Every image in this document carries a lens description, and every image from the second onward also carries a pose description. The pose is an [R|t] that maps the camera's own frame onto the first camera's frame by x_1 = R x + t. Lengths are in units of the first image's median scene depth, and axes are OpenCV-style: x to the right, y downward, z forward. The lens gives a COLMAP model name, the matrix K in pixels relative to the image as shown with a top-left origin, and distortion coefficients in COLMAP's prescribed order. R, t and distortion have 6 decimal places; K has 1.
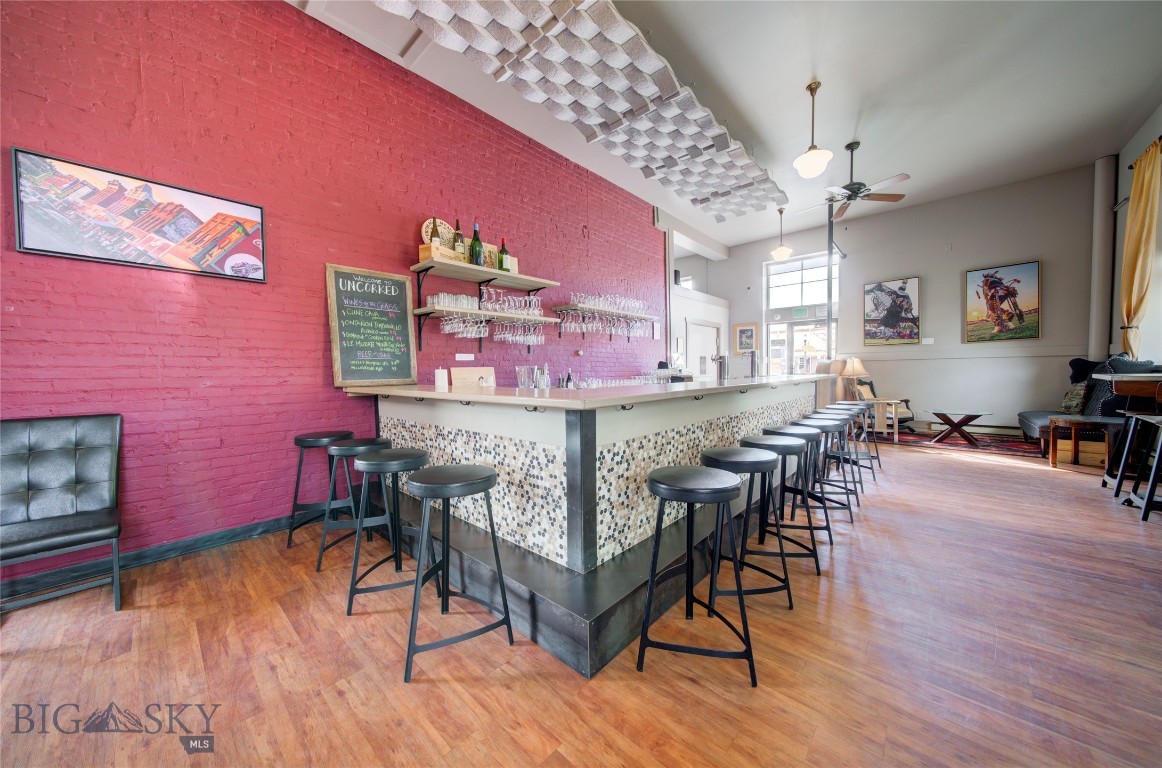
lens RADIAL K [[397.4, 0, 579.6], [0, 397.4, 381.6], [0, 0, 1]] dist [-0.000376, 0.001367]
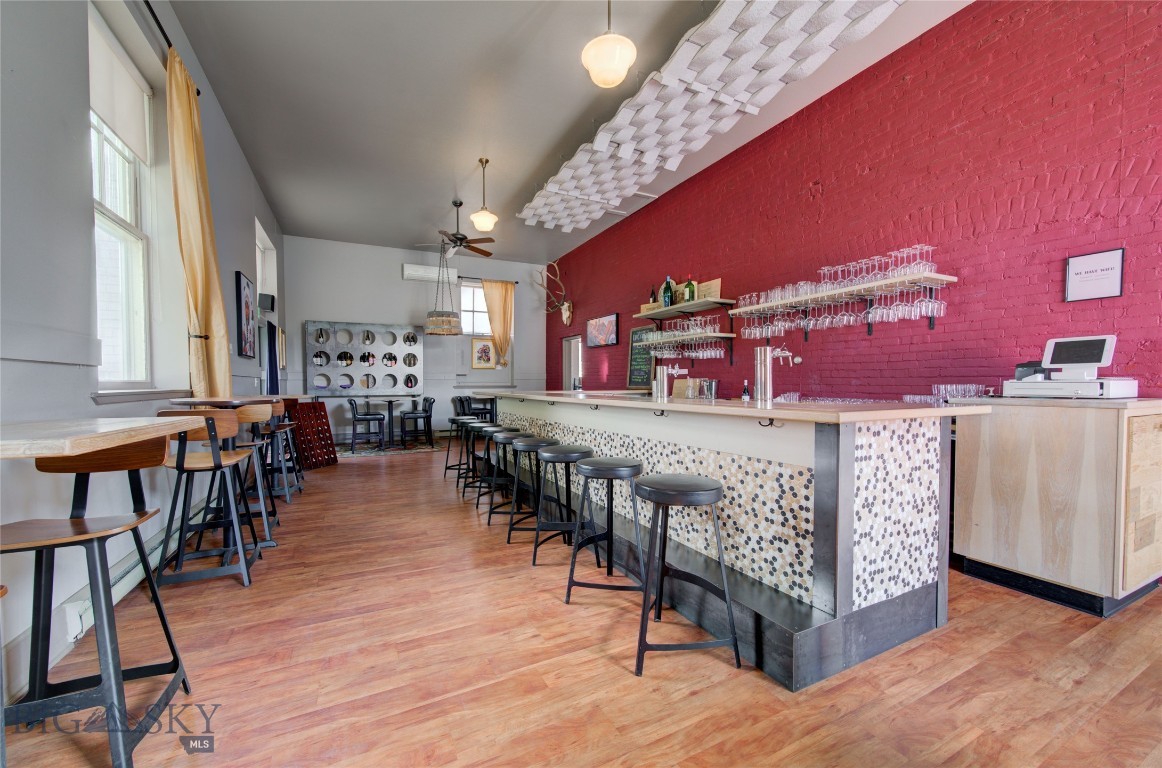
lens RADIAL K [[430.1, 0, 548.1], [0, 430.1, 385.9], [0, 0, 1]] dist [0.002120, 0.000116]
pose [[-0.403847, 0.027899, -0.914401, 1.683592], [-0.015025, 0.999198, 0.037123, -0.082945], [0.914703, 0.028731, -0.403104, 1.603226]]
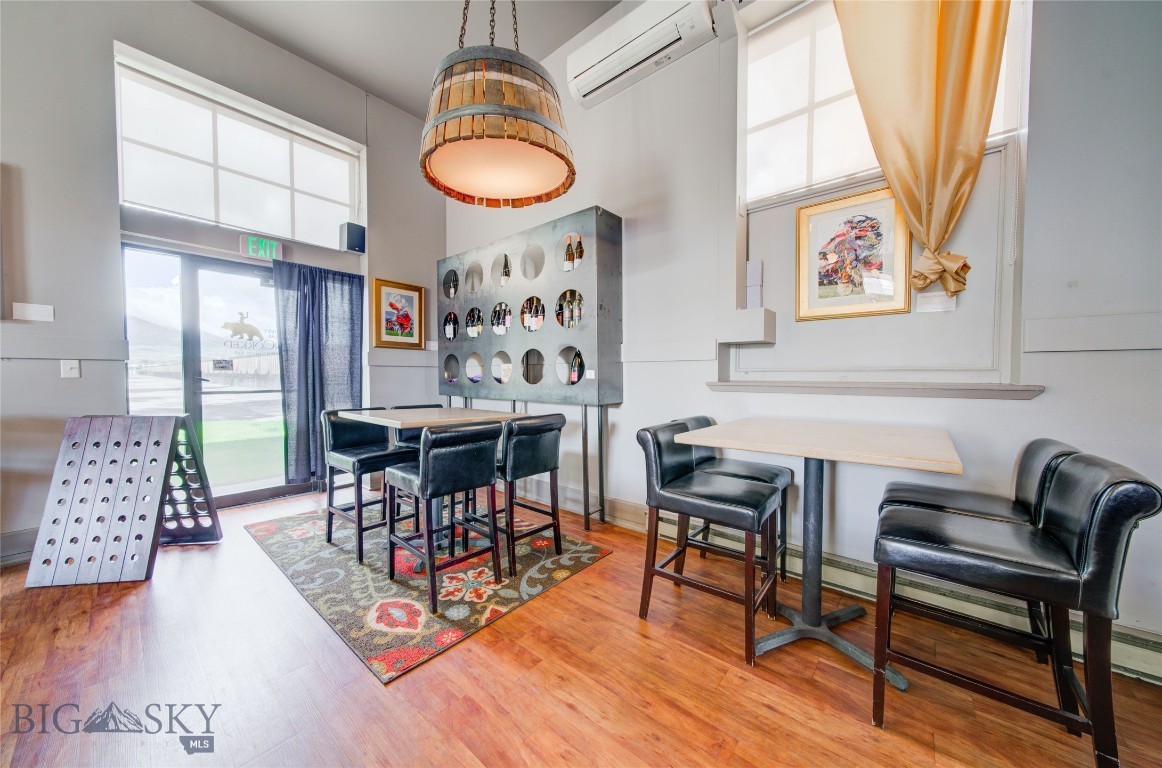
lens RADIAL K [[397.4, 0, 584.8], [0, 397.4, 381.3], [0, 0, 1]] dist [-0.000376, 0.001367]
pose [[-0.999337, 0.016099, -0.032656, -0.614253], [0.014381, 0.998533, 0.052204, -0.009922], [0.033449, 0.051700, -0.998102, 0.563777]]
